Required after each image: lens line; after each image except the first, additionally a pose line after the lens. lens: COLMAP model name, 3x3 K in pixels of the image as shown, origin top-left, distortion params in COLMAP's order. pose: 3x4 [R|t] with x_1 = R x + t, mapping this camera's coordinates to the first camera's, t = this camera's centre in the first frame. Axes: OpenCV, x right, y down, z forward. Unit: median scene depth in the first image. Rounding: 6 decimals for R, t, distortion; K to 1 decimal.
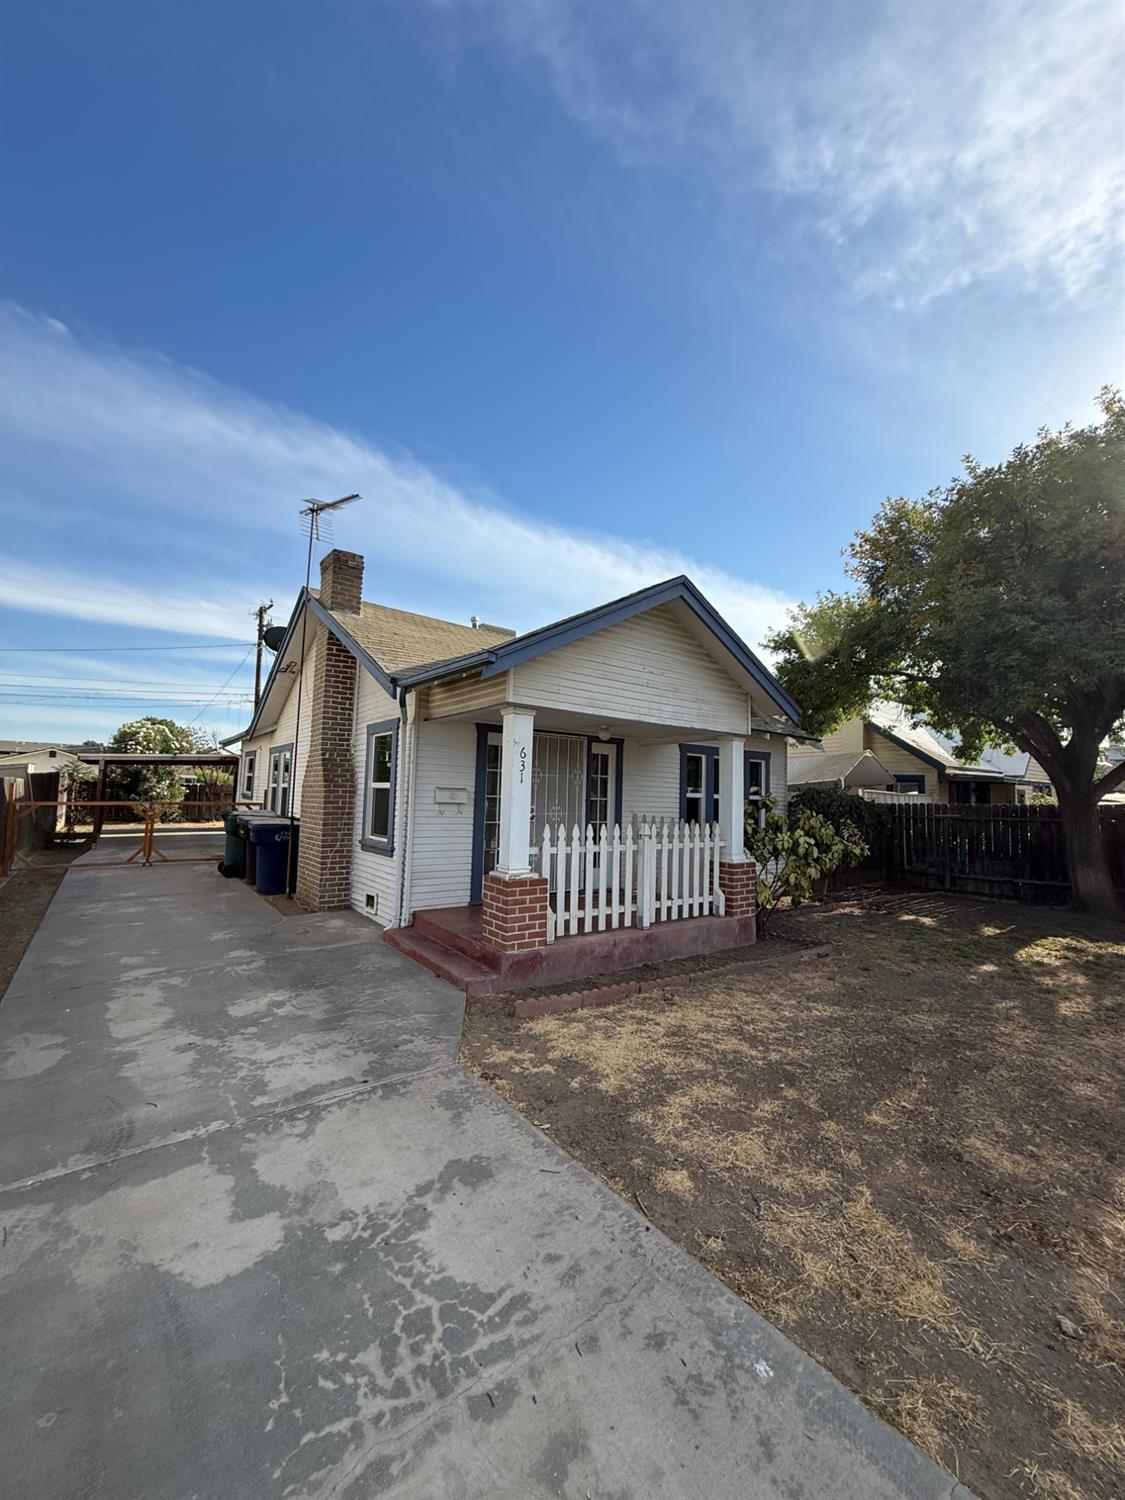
lens RADIAL K [[595.2, 0, 558.5], [0, 595.2, 746.9], [0, 0, 1]] dist [-0.000680, -0.000191]
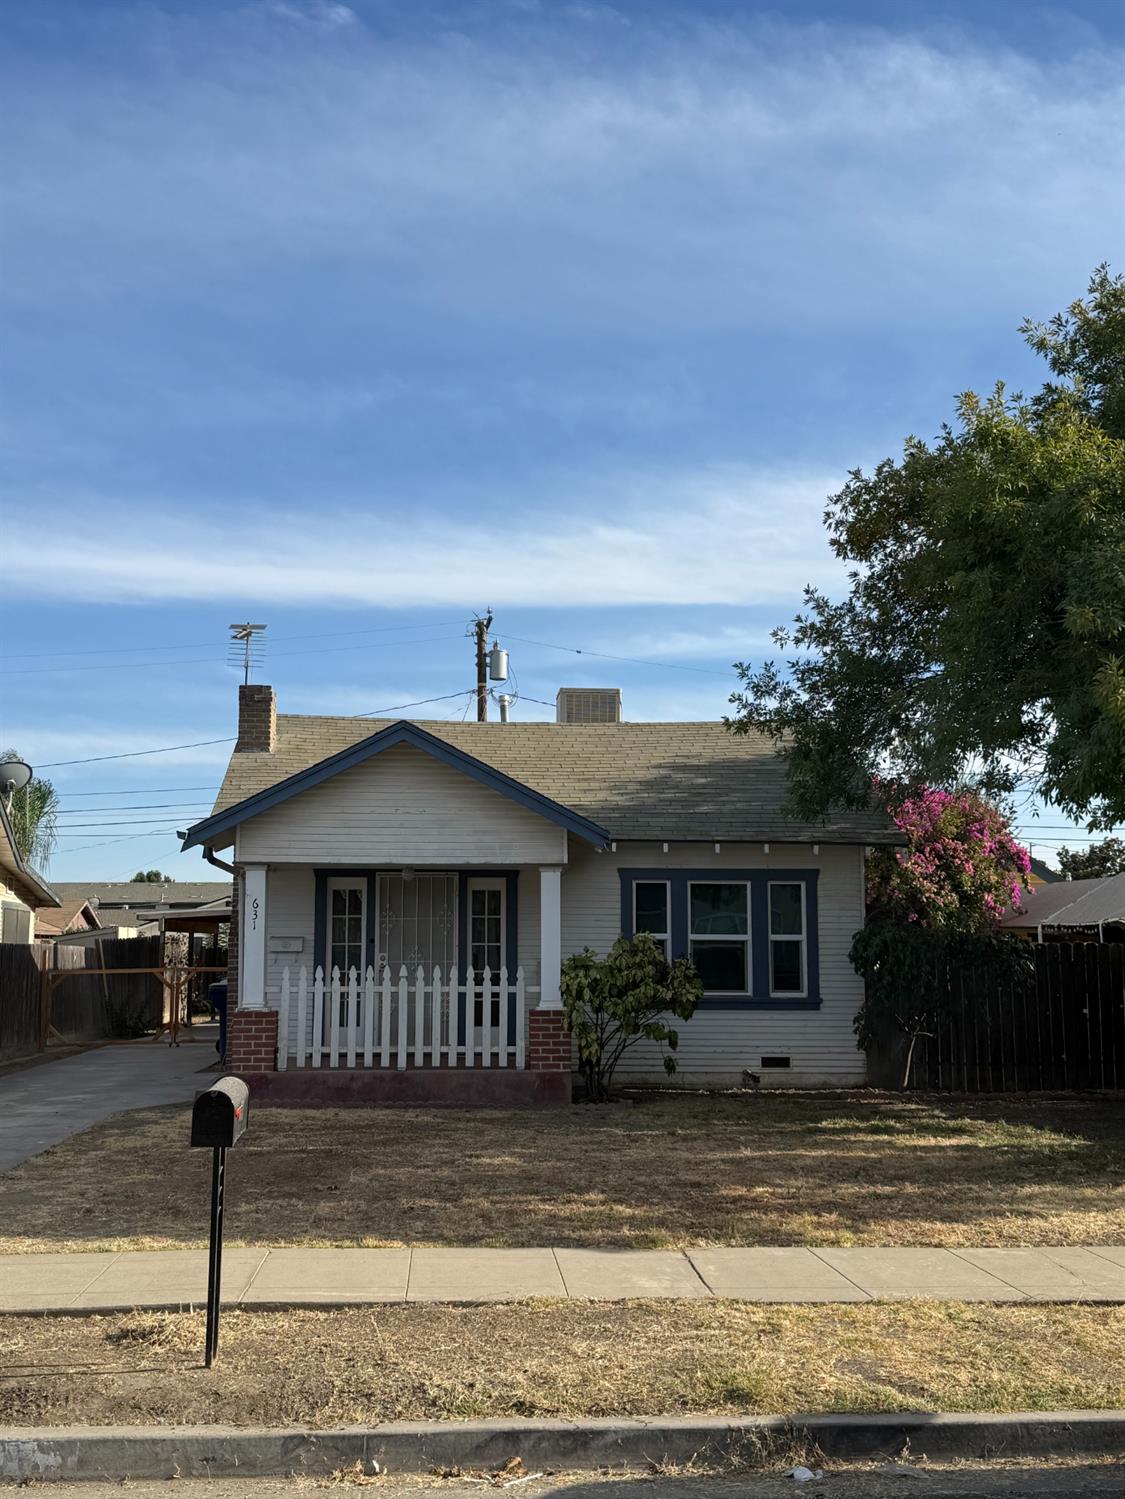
lens RADIAL K [[1618.2, 0, 562.5], [0, 1618.2, 749.5], [0, 0, 1]] dist [0.114167, -0.197830]
pose [[0.836411, -0.096132, -0.539606, 1.709827], [0.065953, 0.994998, -0.075031, -0.008878], [0.544120, 0.027168, 0.838568, -1.051462]]
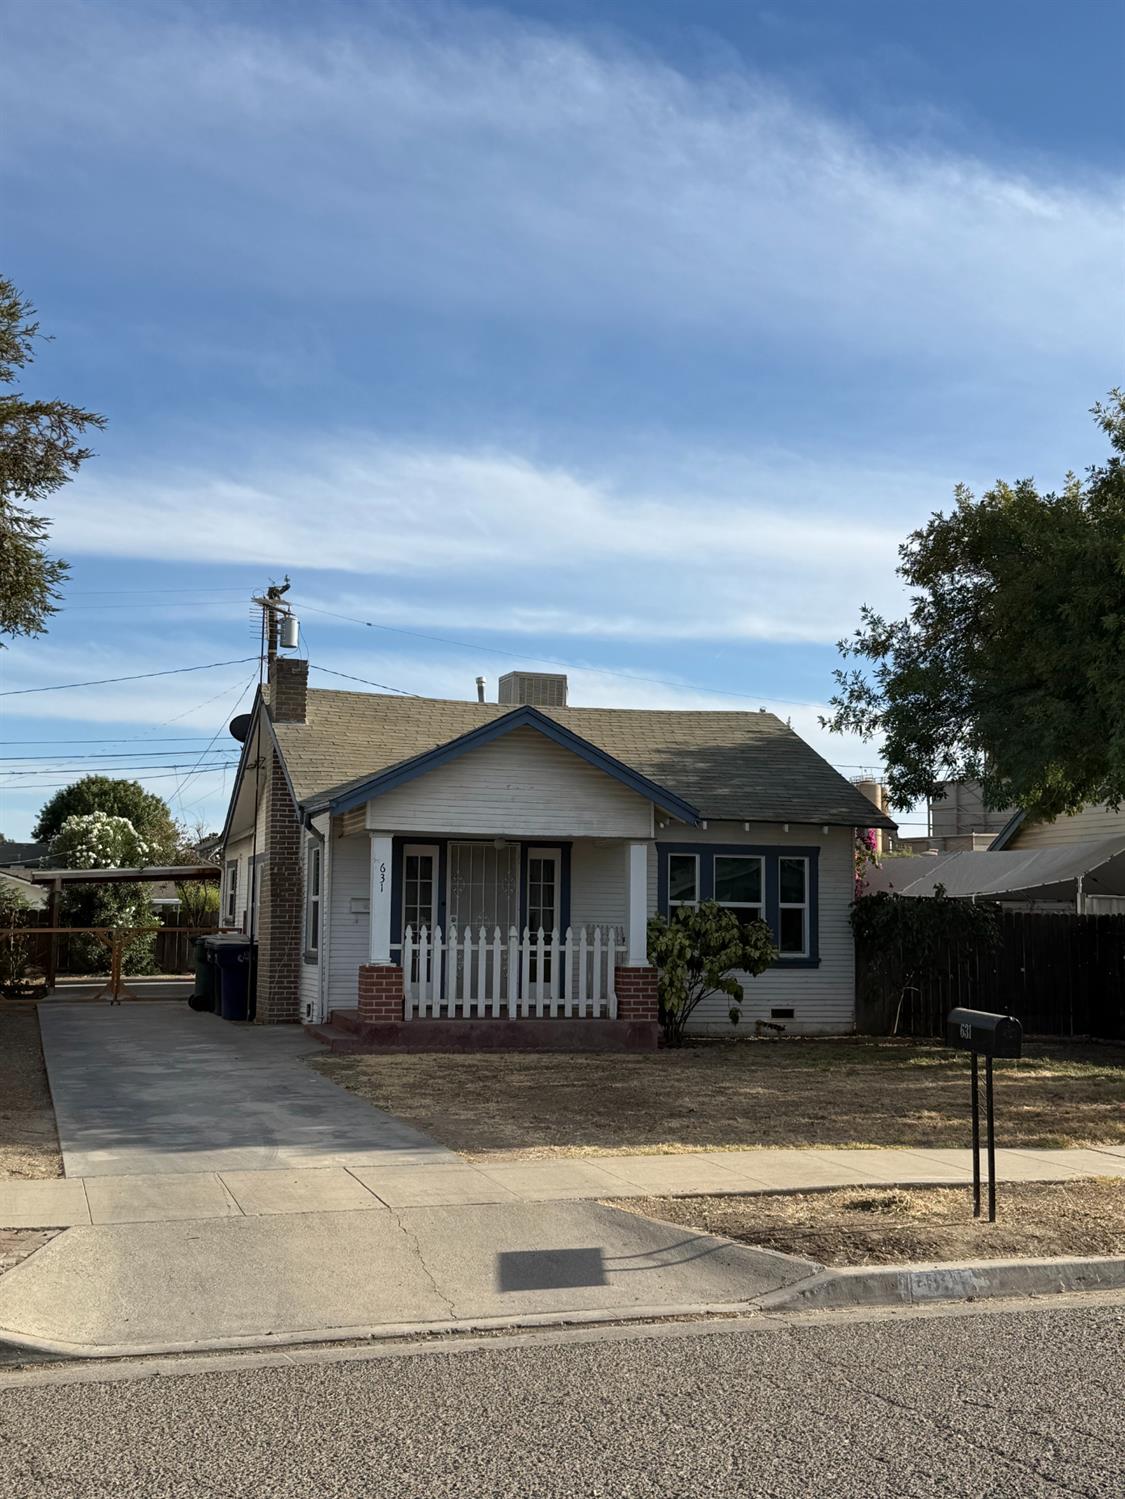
lens RADIAL K [[1618.2, 0, 562.5], [0, 1618.2, 749.5], [0, 0, 1]] dist [0.114167, -0.197830]
pose [[0.948225, -0.051291, -0.313429, 1.089930], [0.040452, 0.998340, -0.040995, -0.065587], [0.315011, 0.026194, 0.948726, -1.680626]]
